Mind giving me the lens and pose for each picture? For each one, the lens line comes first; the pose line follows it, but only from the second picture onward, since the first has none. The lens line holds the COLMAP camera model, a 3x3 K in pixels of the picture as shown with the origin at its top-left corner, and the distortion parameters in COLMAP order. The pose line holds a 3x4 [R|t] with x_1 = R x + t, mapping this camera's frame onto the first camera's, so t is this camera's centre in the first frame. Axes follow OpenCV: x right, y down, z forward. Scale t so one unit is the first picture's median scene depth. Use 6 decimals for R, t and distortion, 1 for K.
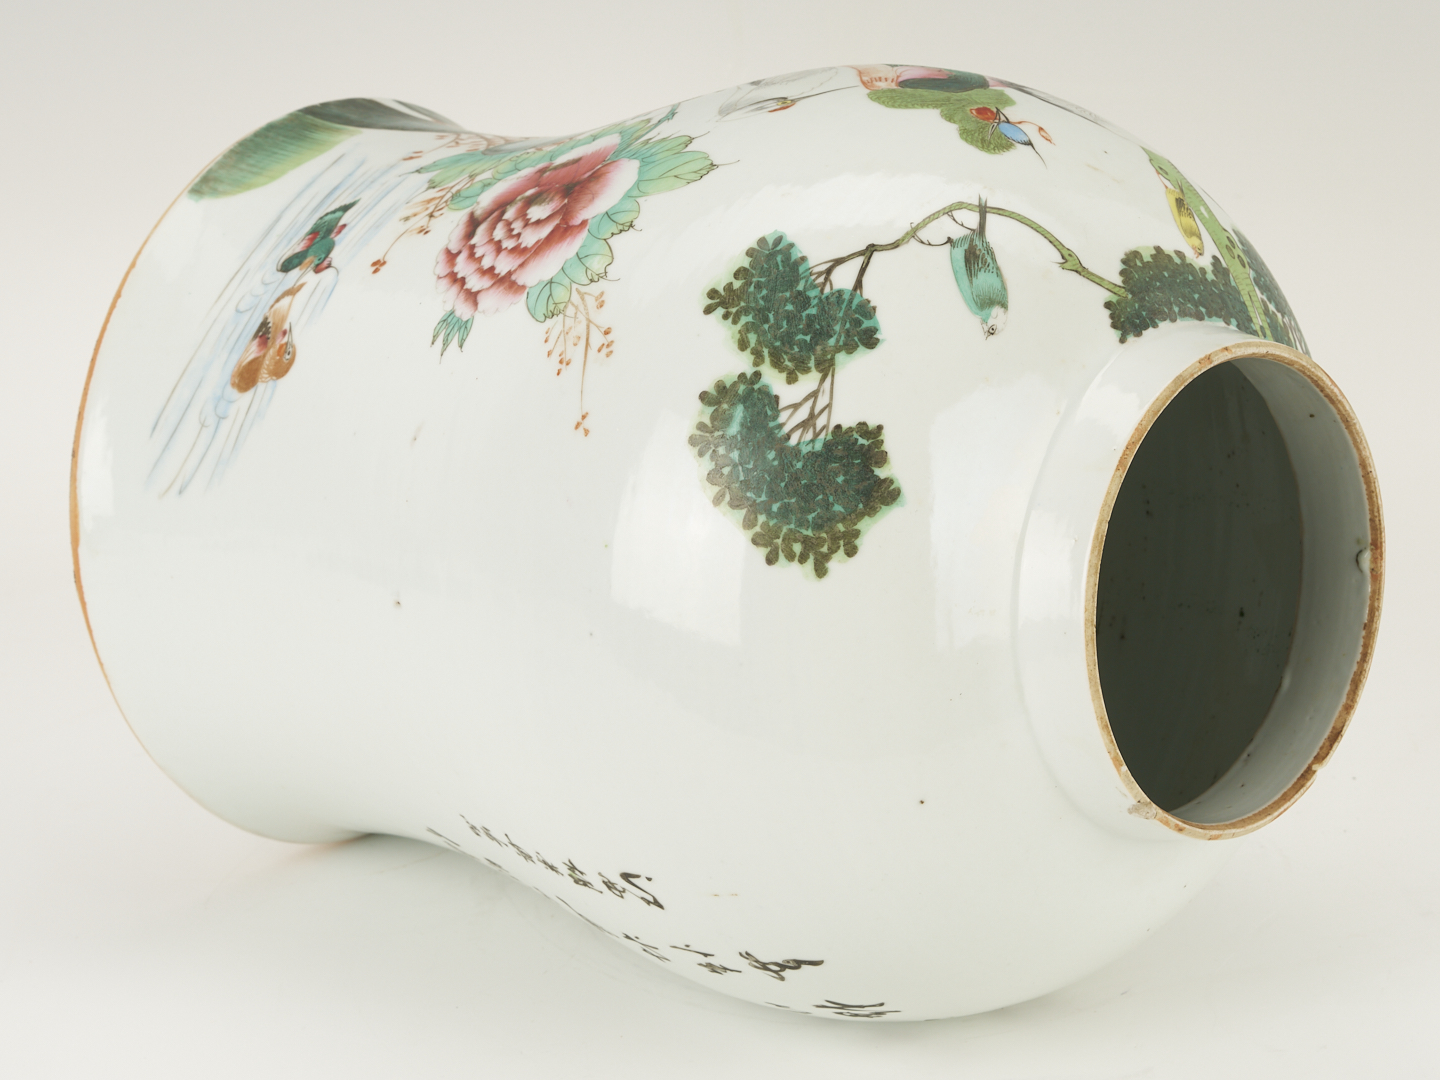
lens RADIAL K [[7269.7, 0, 716.5], [0, 7269.7, 545.2], [0, 0, 1]] dist [0.037672, 0.000000]
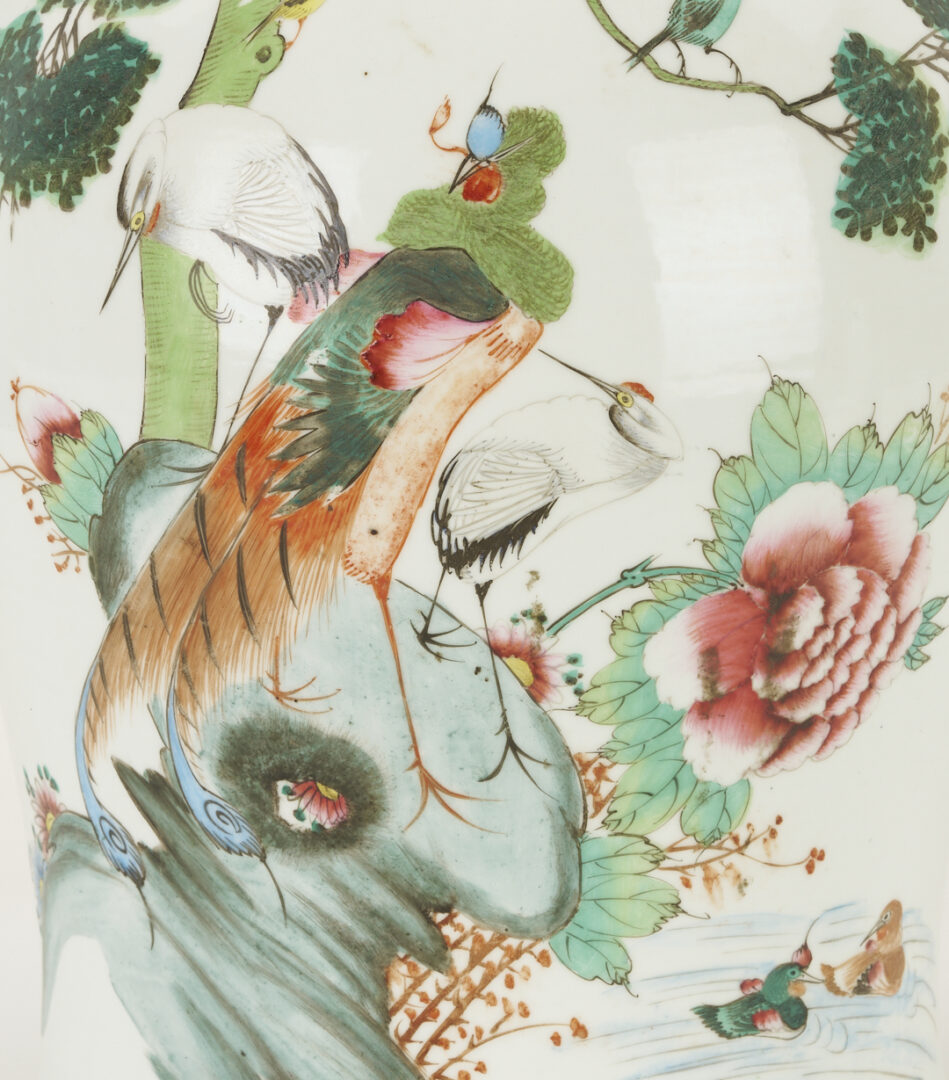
lens RADIAL K [[7350.1, 0, 467.3], [0, 7350.1, 539.6], [0, 0, 1]] dist [-0.070564, 0.000000]
pose [[-0.648533, -0.751494, -0.121085, 0.106055], [0.234644, -0.348699, 0.907387, -0.797322], [-0.724118, 0.560058, 0.402477, 0.714150]]
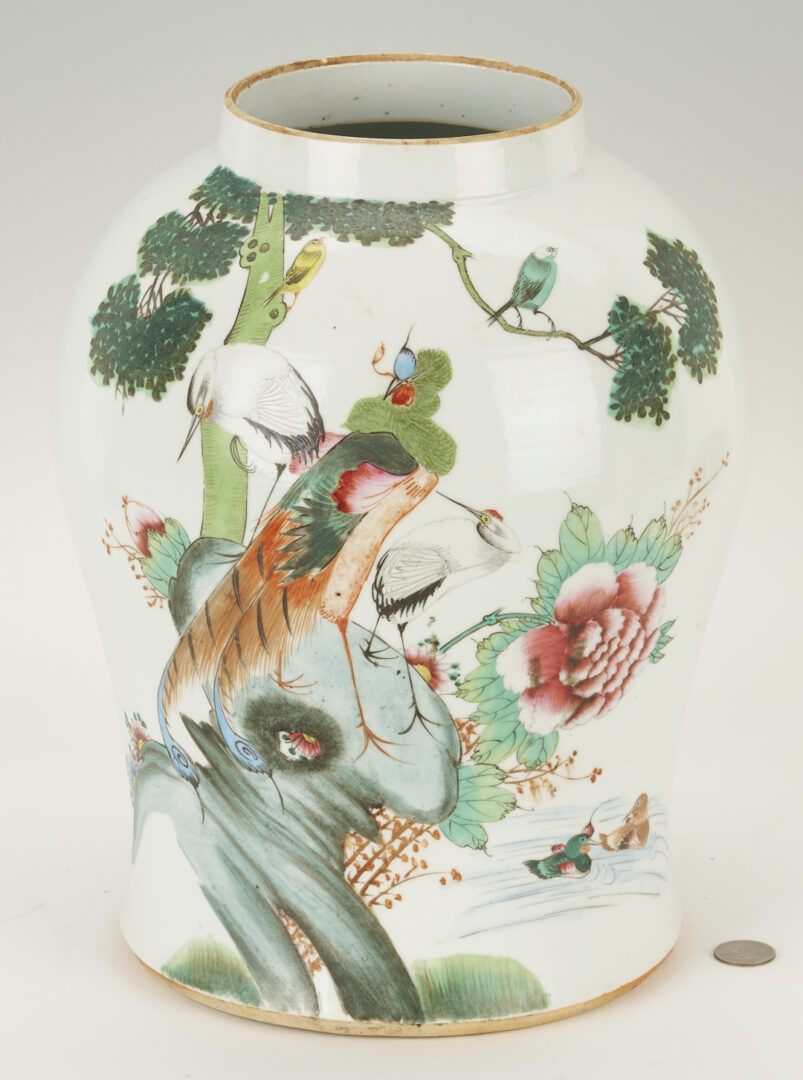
lens RADIAL K [[5941.6, 0, 401.0], [0, 5941.6, 538.8], [0, 0, 1]] dist [0.113381, 0.000000]
pose [[-0.644869, -0.742315, -0.181969, 0.218094], [0.222539, -0.410139, 0.884456, -1.044098], [-0.731177, 0.529863, 0.429680, 0.553957]]
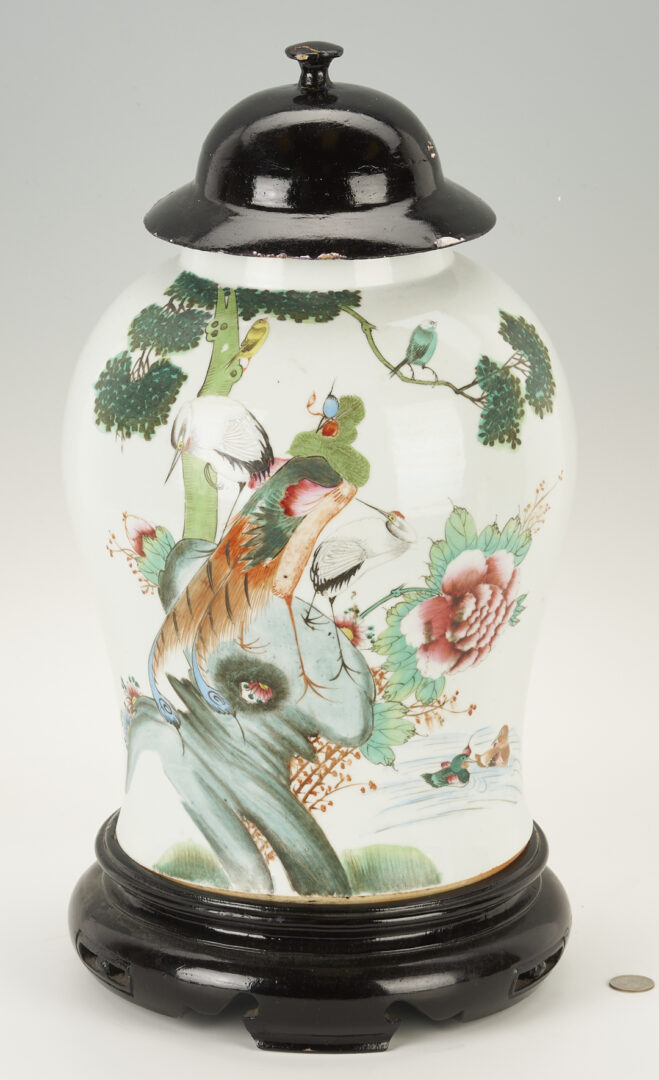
lens RADIAL K [[5329.7, 0, 338.9], [0, 5329.7, 549.0], [0, 0, 1]] dist [0.220453, 0.000000]
pose [[-0.657758, -0.730860, -0.182202, 0.261051], [0.172653, -0.381746, 0.907998, -1.304503], [-0.733175, 0.565785, 0.377282, 0.515588]]
